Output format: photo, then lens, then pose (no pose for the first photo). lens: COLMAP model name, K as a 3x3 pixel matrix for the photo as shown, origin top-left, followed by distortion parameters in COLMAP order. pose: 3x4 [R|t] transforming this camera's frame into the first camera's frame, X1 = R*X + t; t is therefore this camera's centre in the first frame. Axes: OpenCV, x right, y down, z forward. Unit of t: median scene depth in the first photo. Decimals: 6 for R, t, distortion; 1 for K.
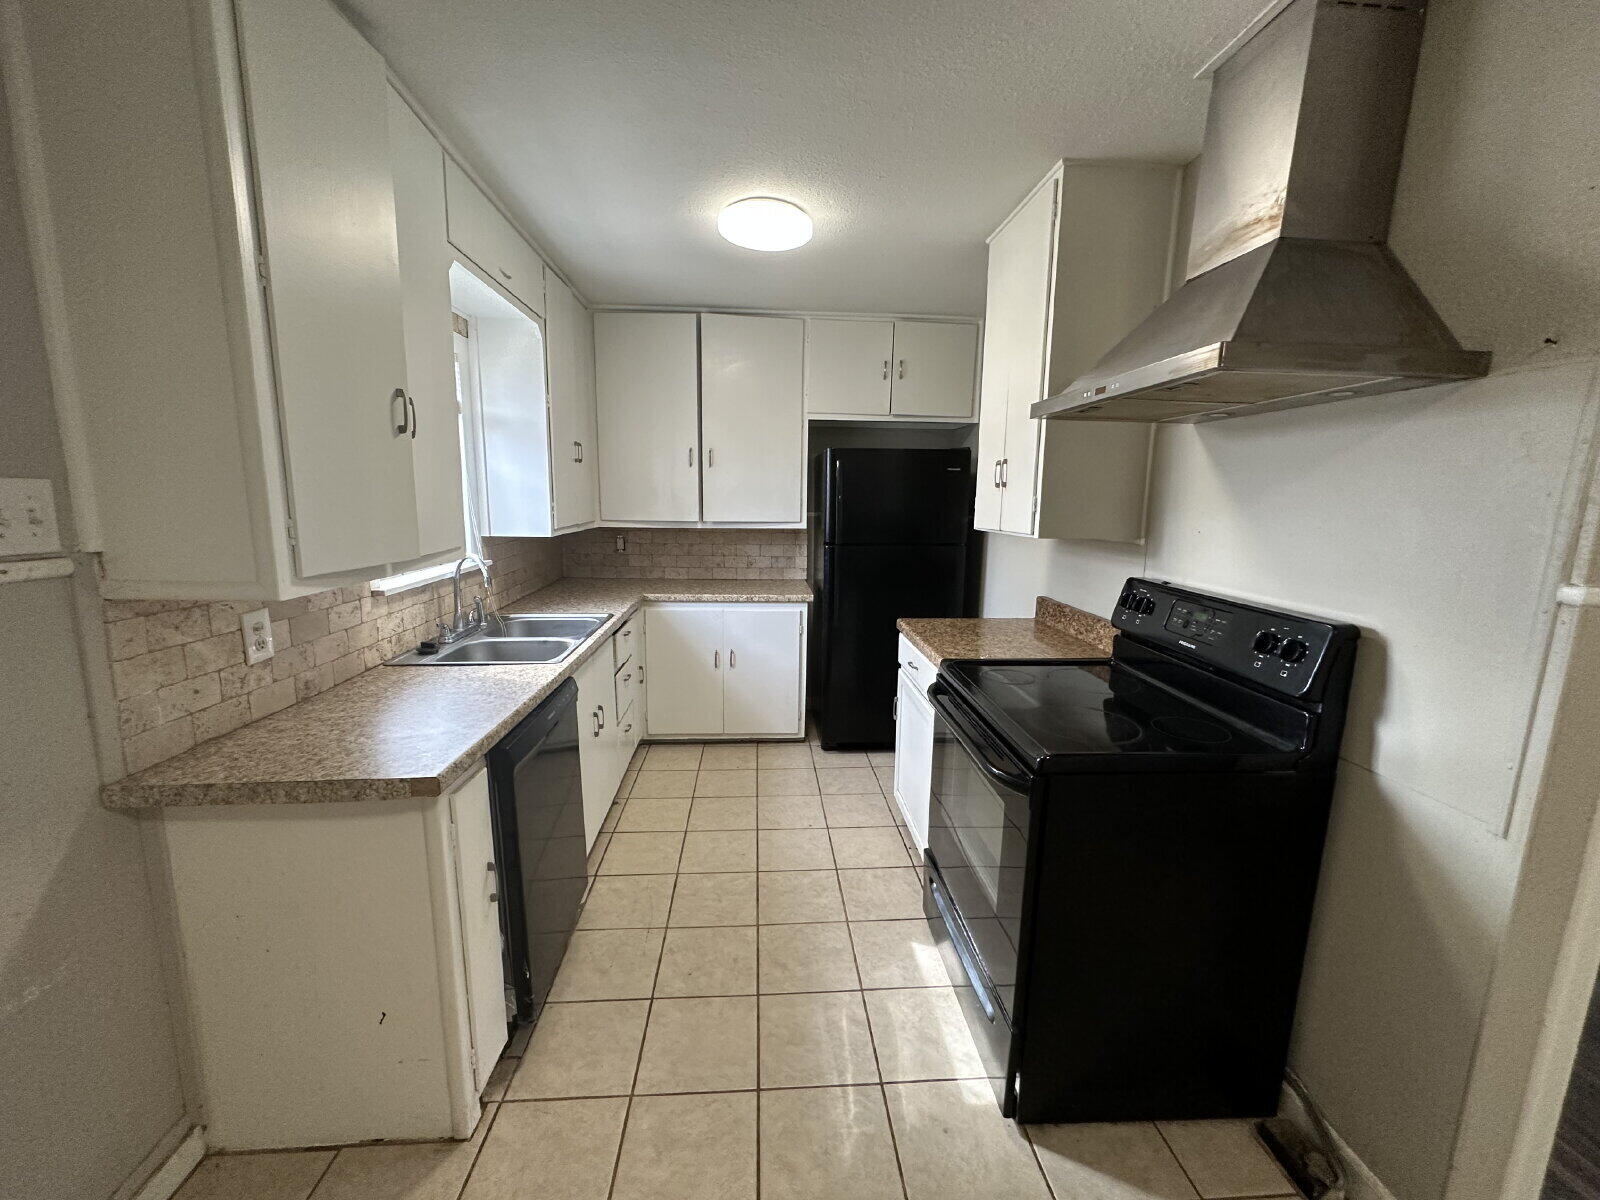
lens RADIAL K [[633.0, 0, 797.2], [0, 633.0, 601.3], [0, 0, 1]] dist [-0.000527, 0.000016]
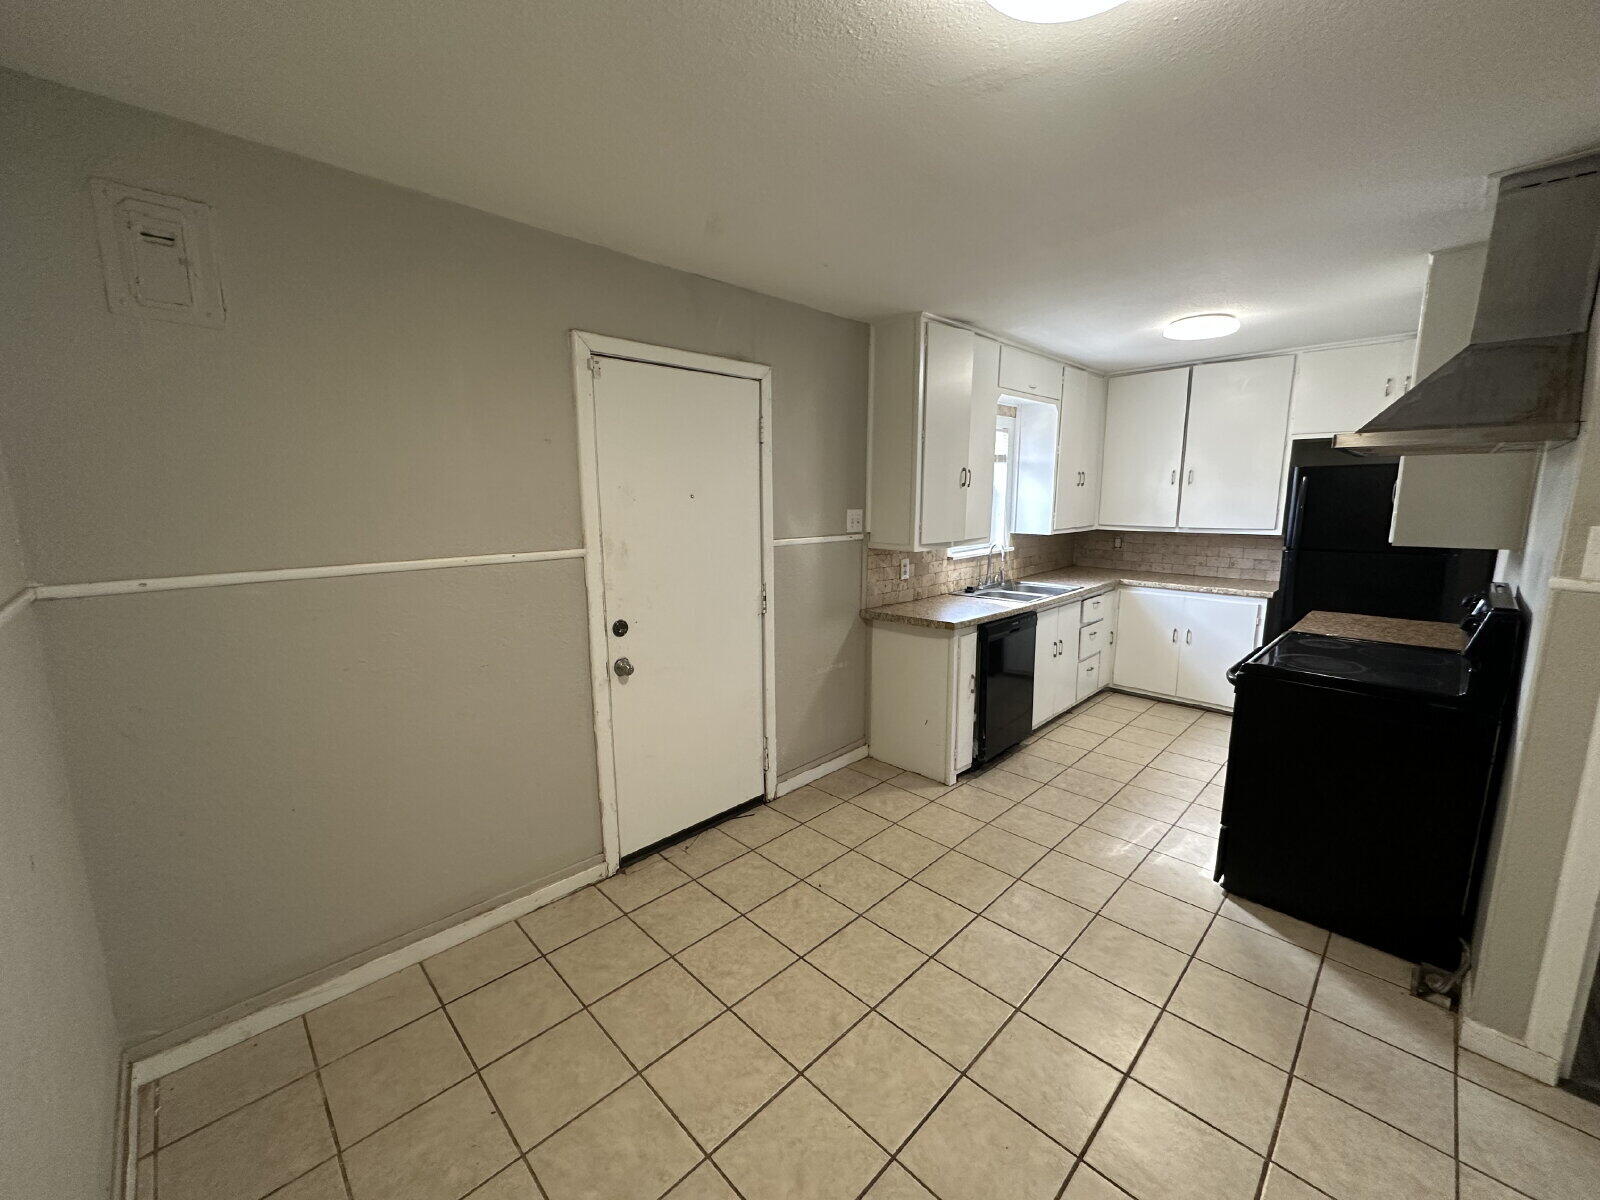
lens RADIAL K [[633.0, 0, 797.2], [0, 633.0, 601.3], [0, 0, 1]] dist [-0.000527, 0.000016]
pose [[0.650814, 0.108490, -0.751446, 0.539150], [-0.111321, 0.992677, 0.046905, 0.079631], [0.751032, 0.053125, 0.658126, -0.676166]]
